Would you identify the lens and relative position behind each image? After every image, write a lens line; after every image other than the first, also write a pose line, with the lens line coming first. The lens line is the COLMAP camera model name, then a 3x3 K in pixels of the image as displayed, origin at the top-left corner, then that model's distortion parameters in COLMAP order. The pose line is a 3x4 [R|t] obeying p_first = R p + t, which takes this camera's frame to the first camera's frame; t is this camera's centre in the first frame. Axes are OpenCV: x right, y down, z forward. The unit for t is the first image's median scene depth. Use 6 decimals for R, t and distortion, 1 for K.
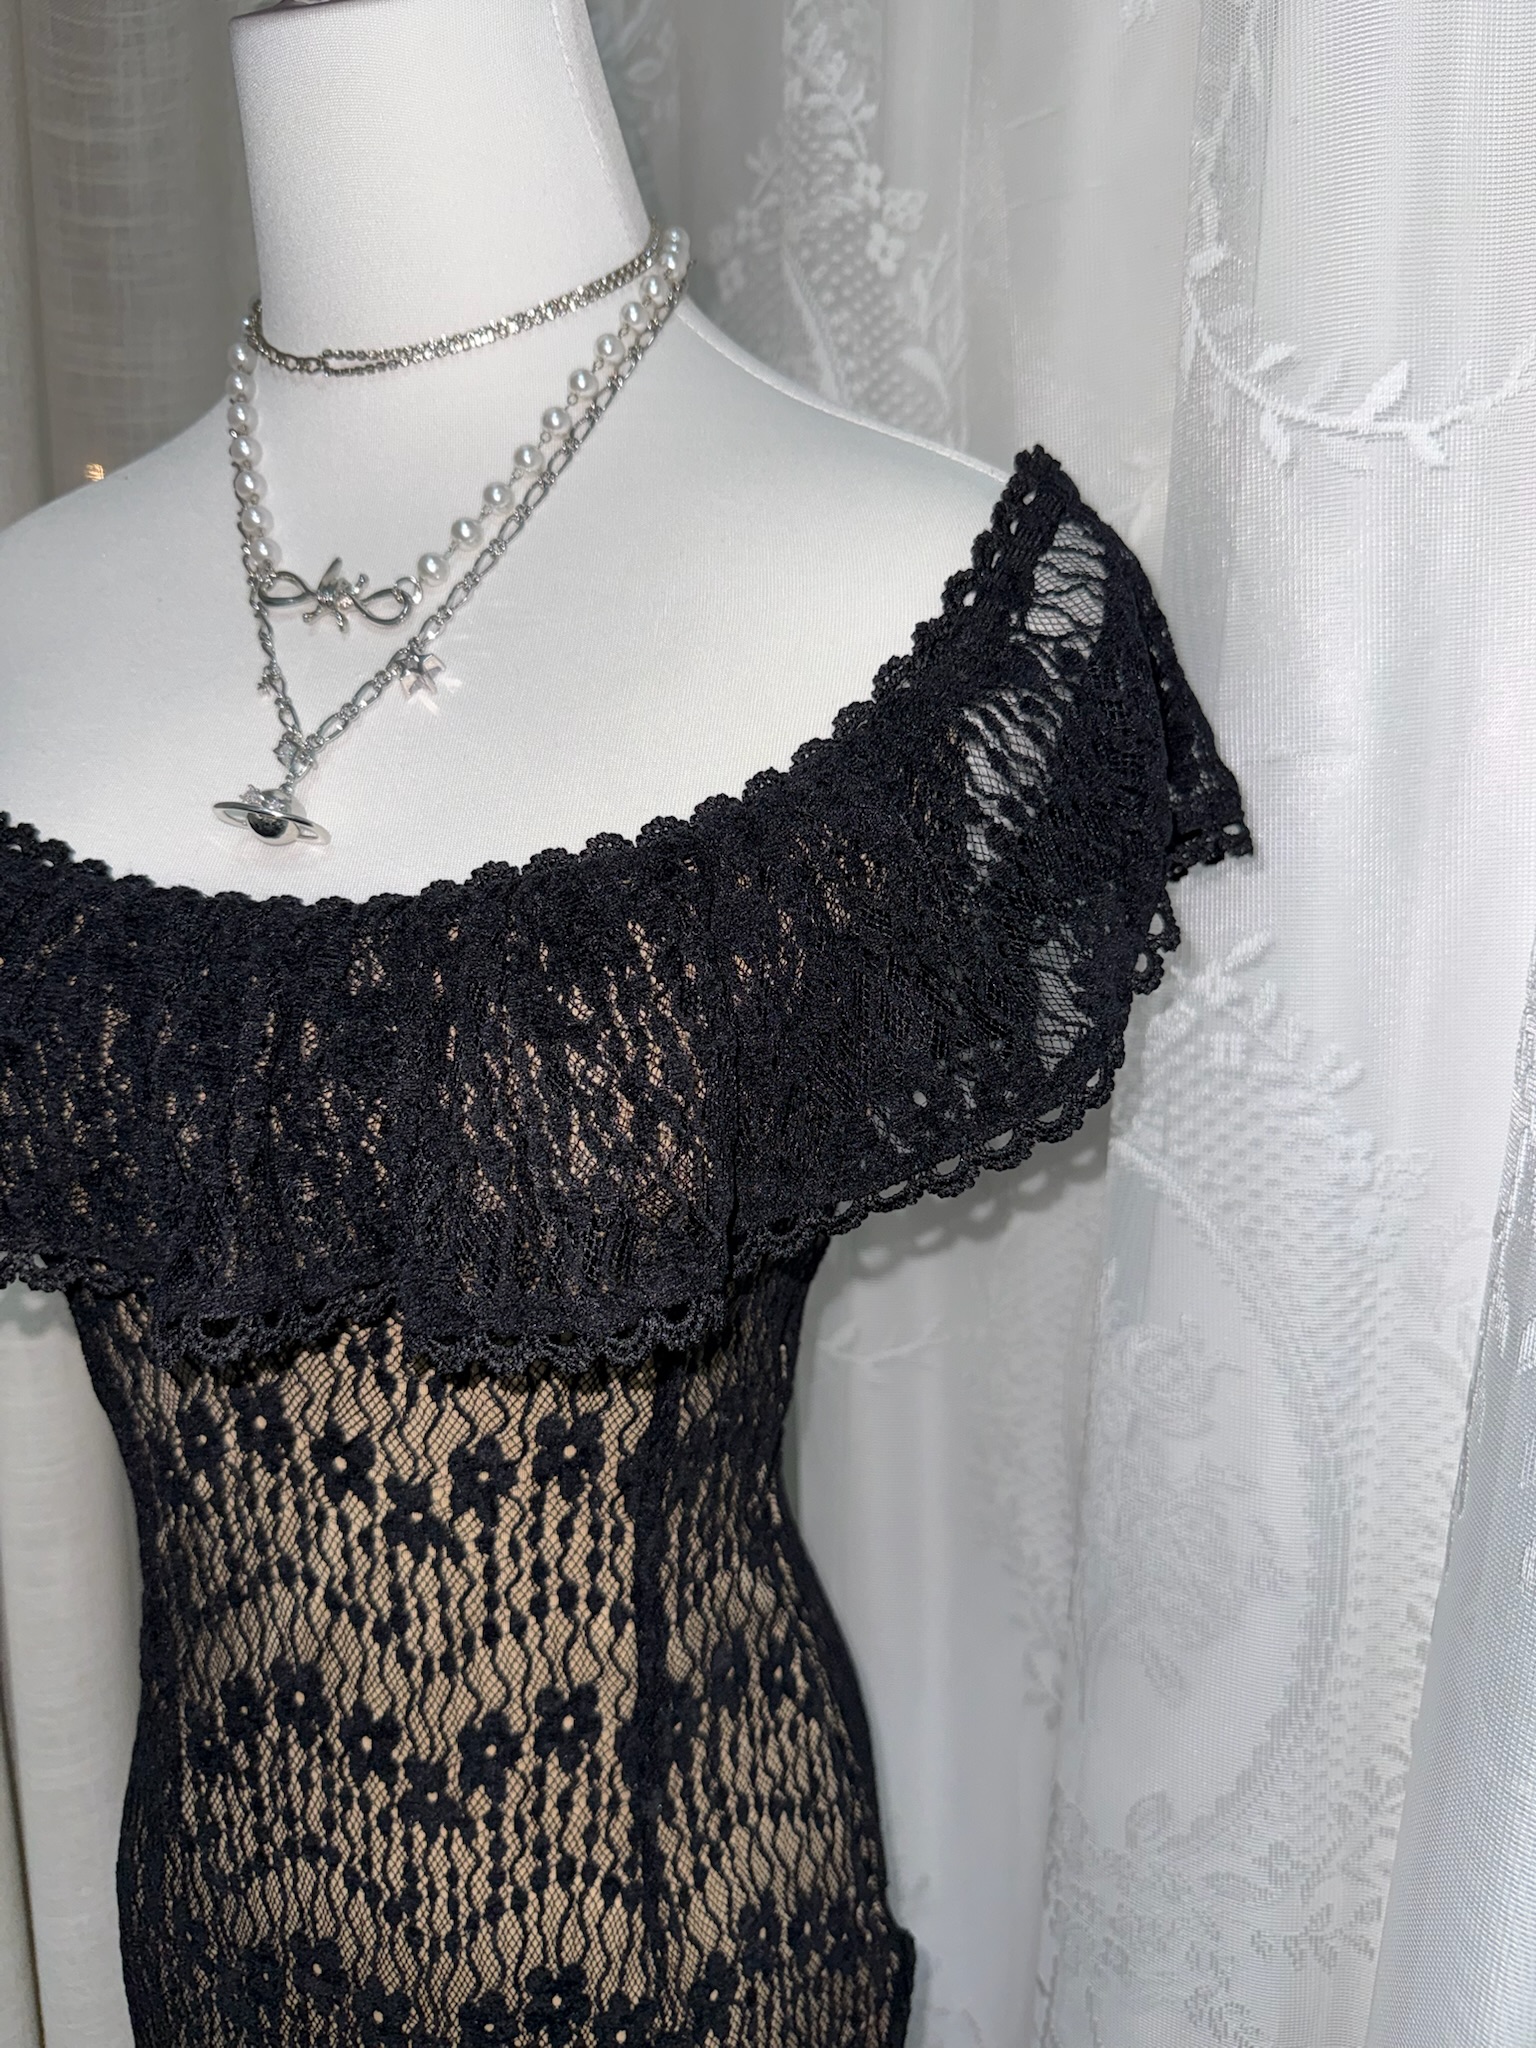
lens RADIAL K [[1457.8, 0, 768.0], [0, 1457.8, 1024.0], [0, 0, 1]] dist [-0.006966, -0.040464]
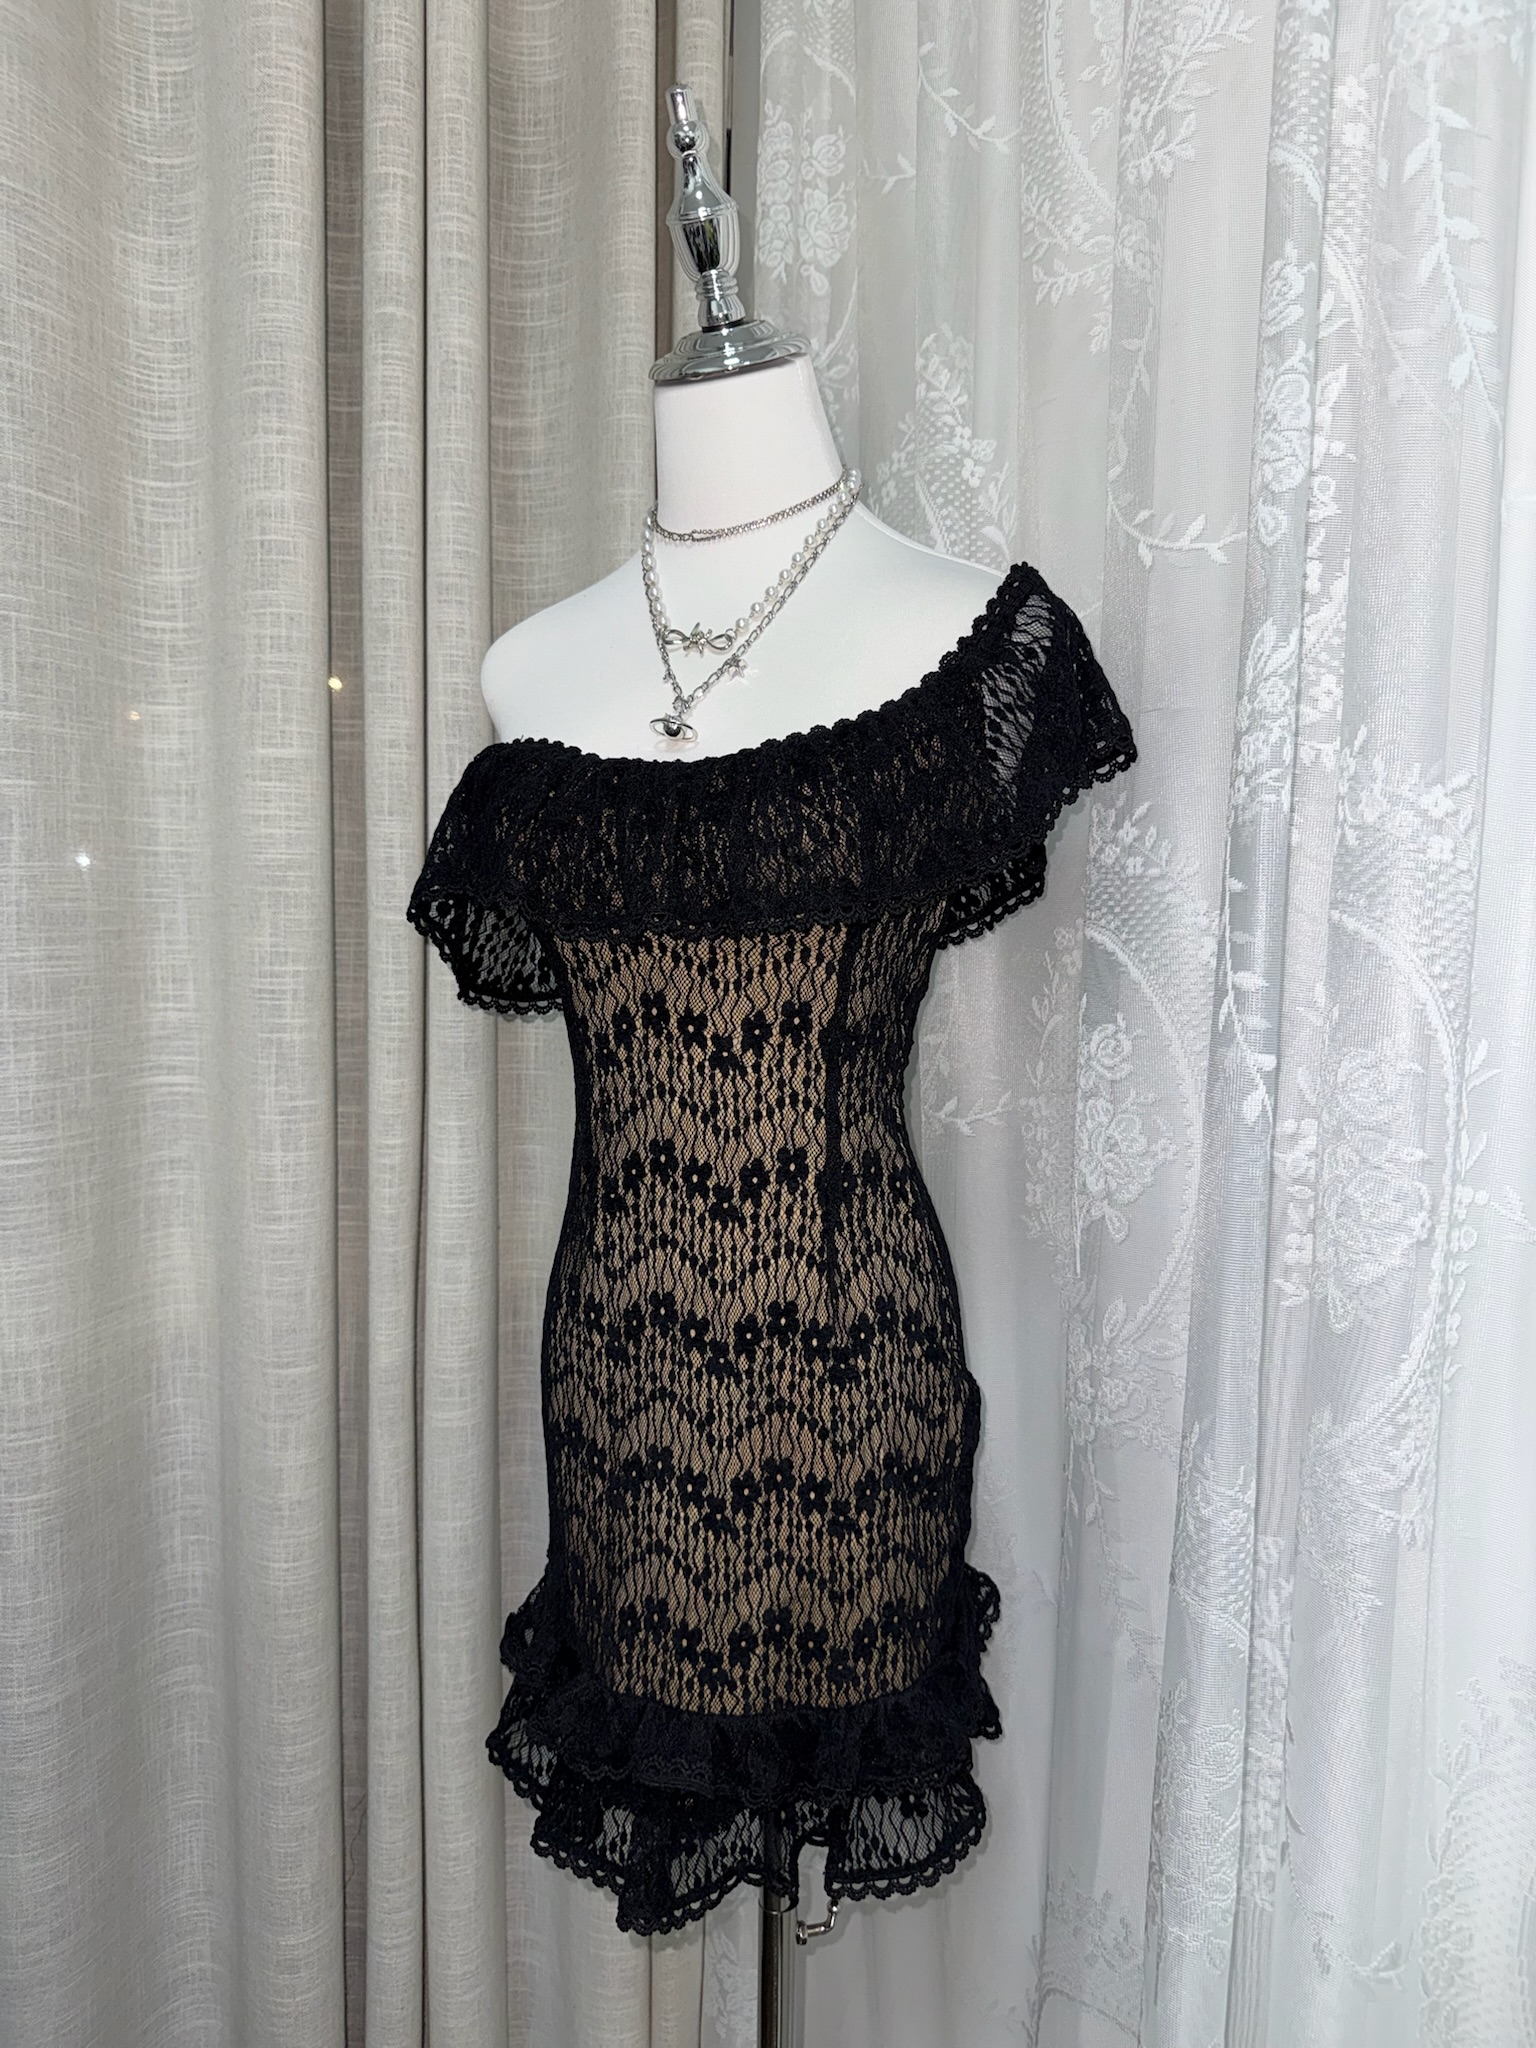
lens RADIAL K [[1383.8, 0, 773.6], [0, 1383.8, 1031.2], [0, 0, 1]] dist [0.057264, -0.077230]
pose [[0.992671, 0.005035, -0.120743, 0.071634], [-0.018076, 0.994078, -0.107154, 0.498564], [0.119489, 0.108552, 0.986883, -0.960142]]
